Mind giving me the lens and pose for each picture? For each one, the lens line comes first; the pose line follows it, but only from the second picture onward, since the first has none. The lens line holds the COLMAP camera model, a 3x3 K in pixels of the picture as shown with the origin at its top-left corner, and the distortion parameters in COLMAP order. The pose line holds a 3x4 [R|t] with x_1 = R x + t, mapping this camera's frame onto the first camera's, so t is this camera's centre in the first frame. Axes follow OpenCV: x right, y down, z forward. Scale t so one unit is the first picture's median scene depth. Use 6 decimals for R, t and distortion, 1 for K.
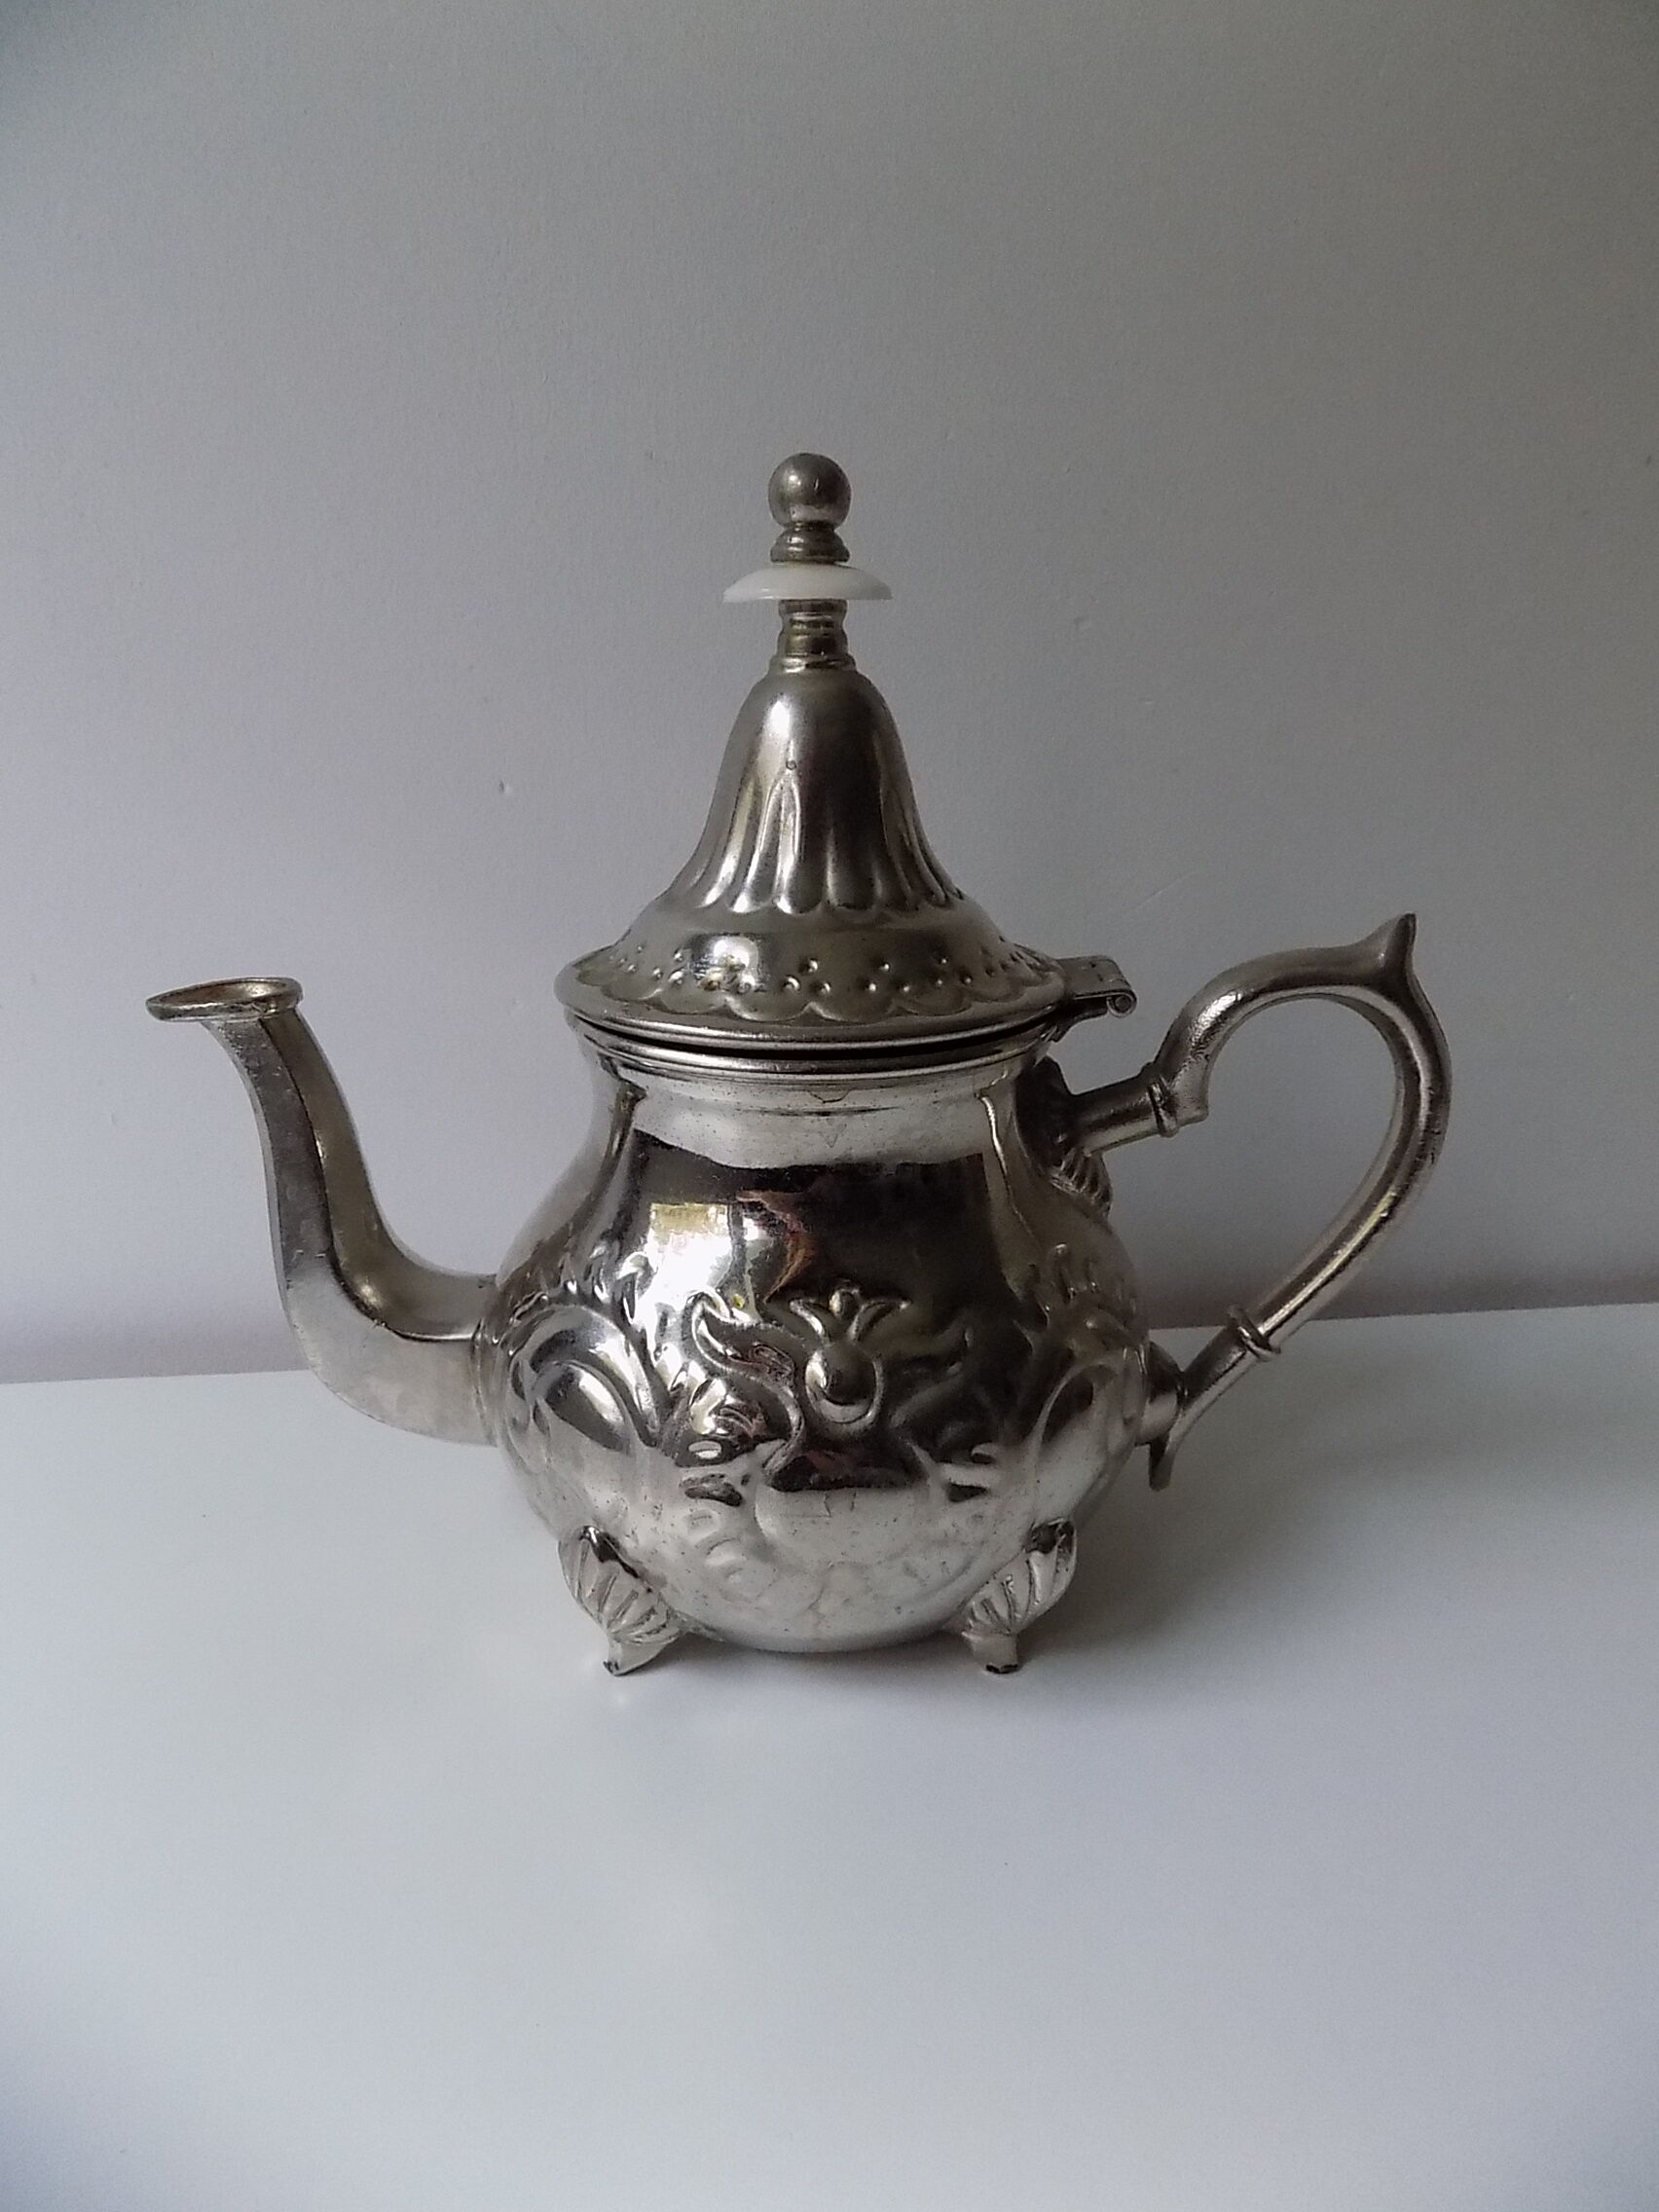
lens RADIAL K [[1444.5, 0, 838.4], [0, 1444.5, 1173.0], [0, 0, 1]] dist [-0.001813, 0.000711]
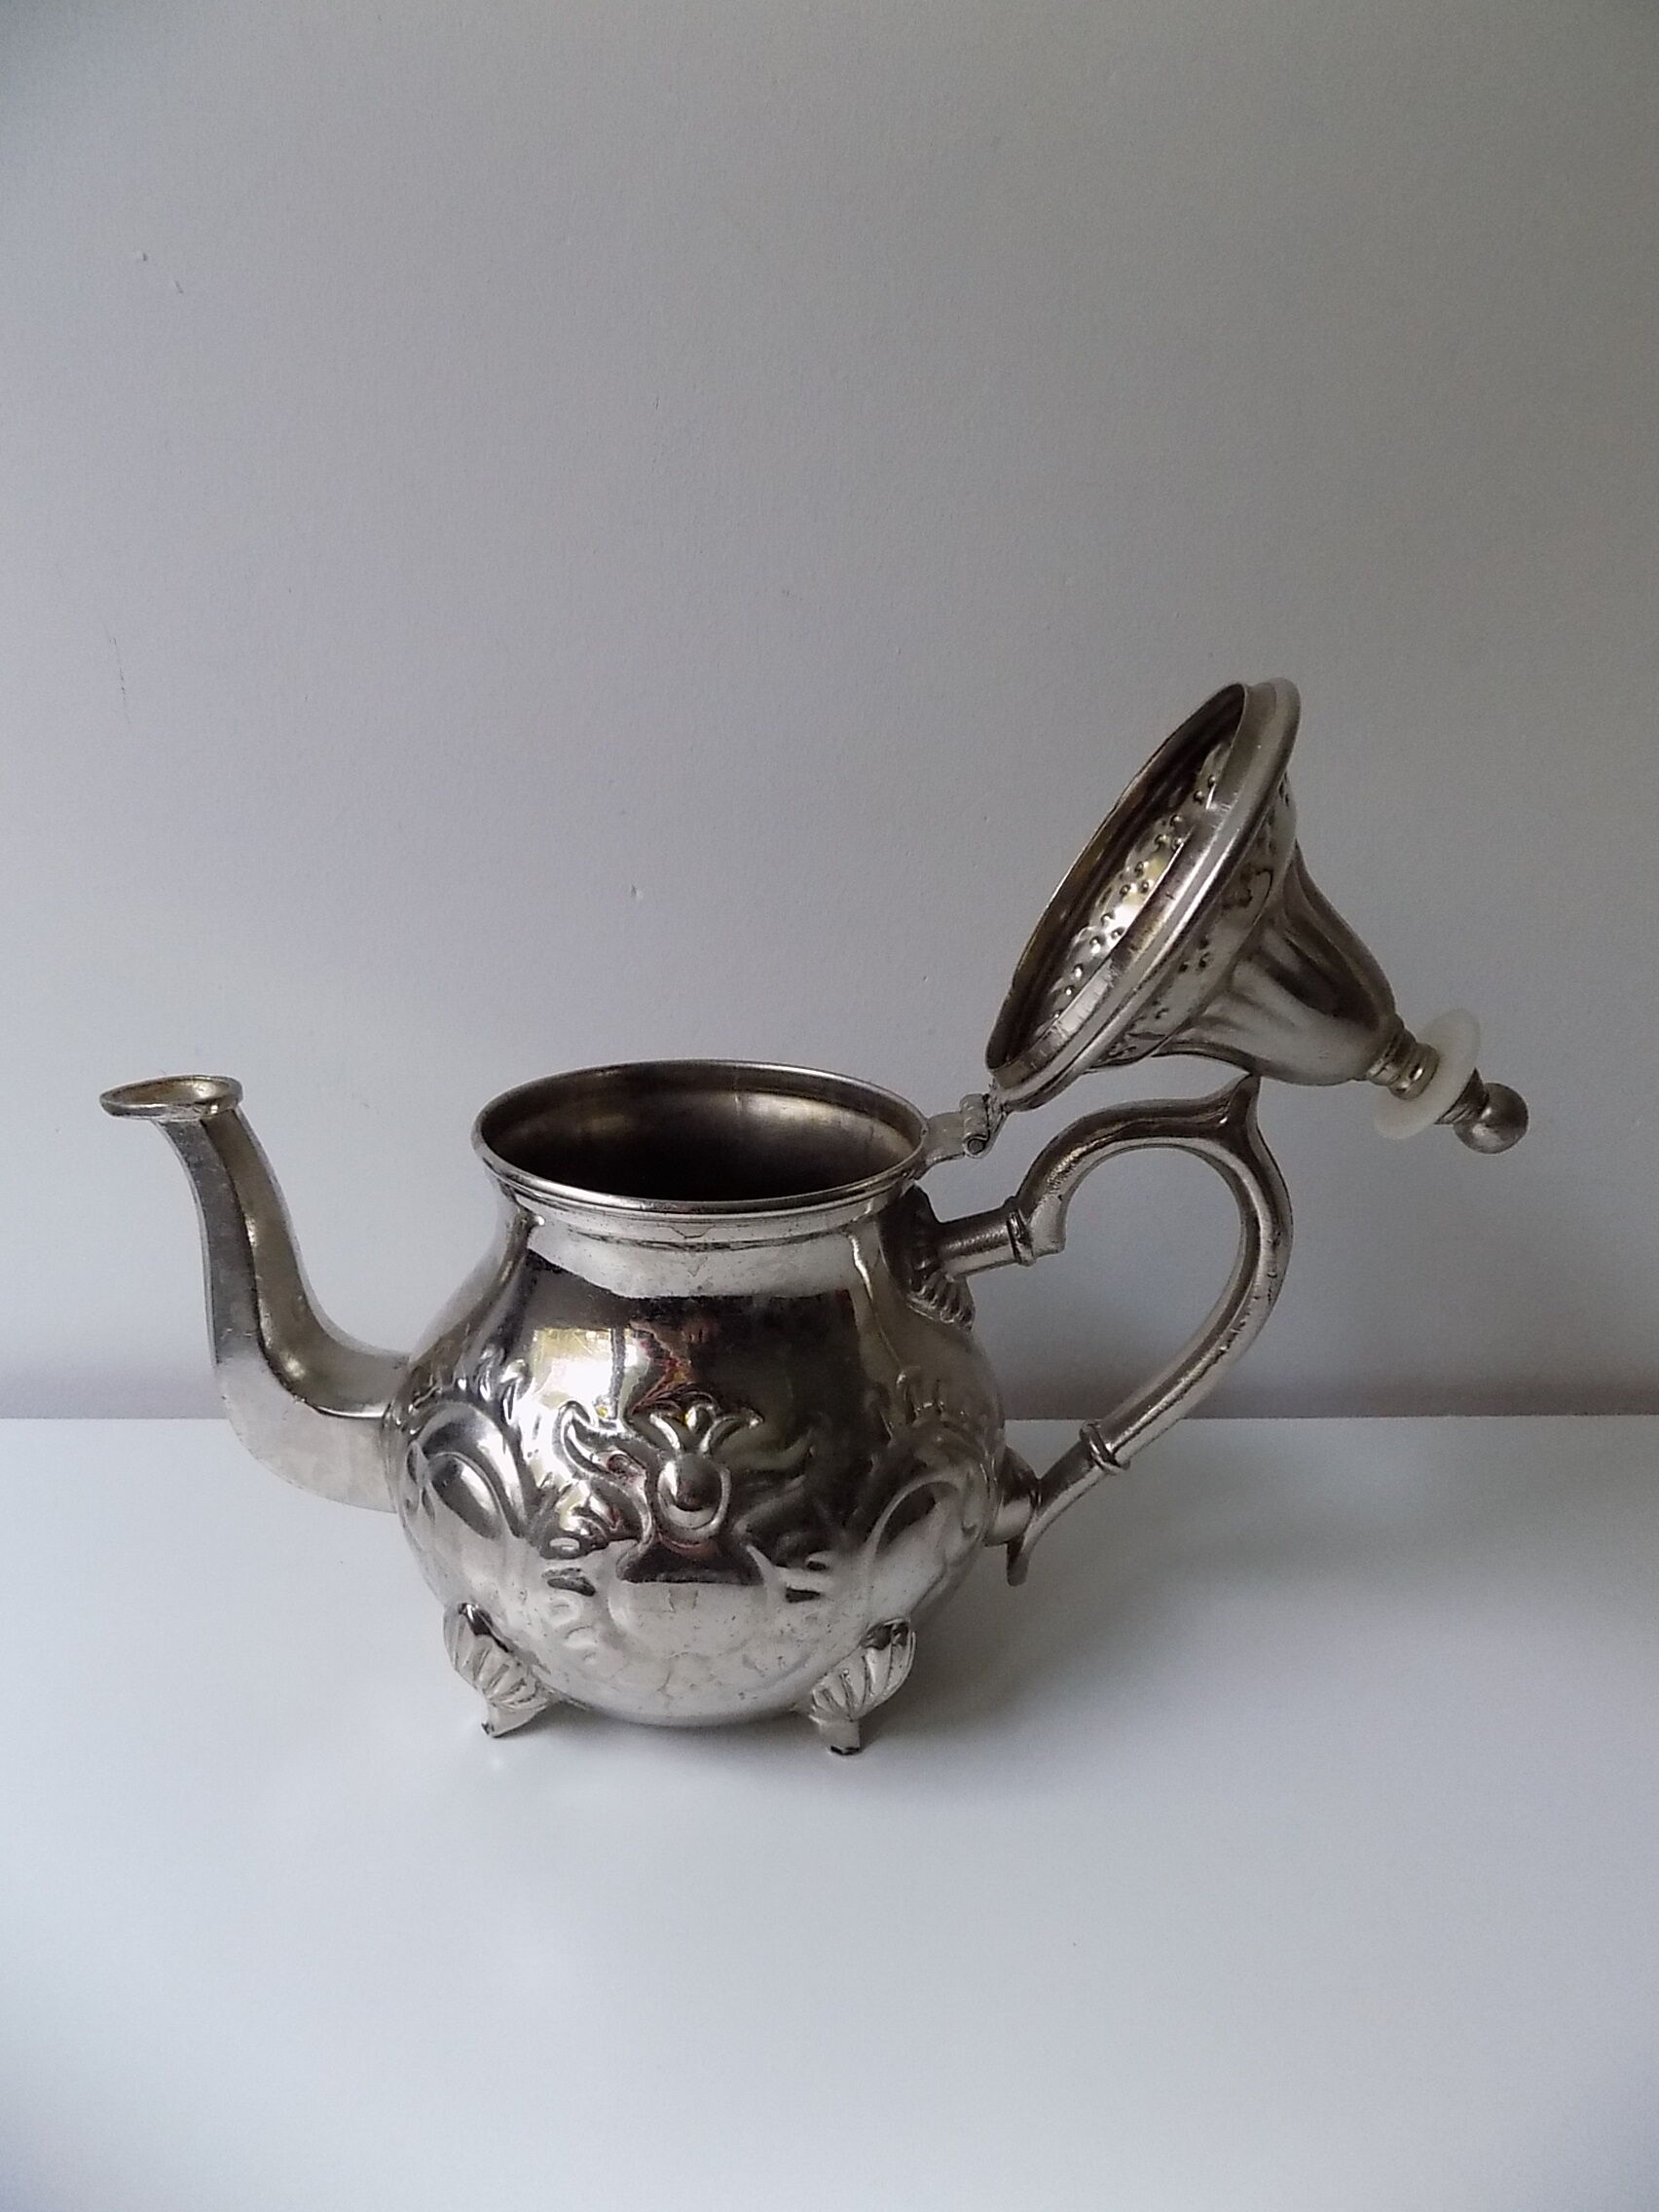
lens RADIAL K [[1444.5, 0, 838.4], [0, 1444.5, 1173.0], [0, 0, 1]] dist [-0.001813, 0.000711]
pose [[0.998658, 0.047269, -0.021184, 0.116113], [-0.047343, 0.998874, -0.002996, -0.091545], [0.021018, 0.003995, 0.999771, -0.093417]]
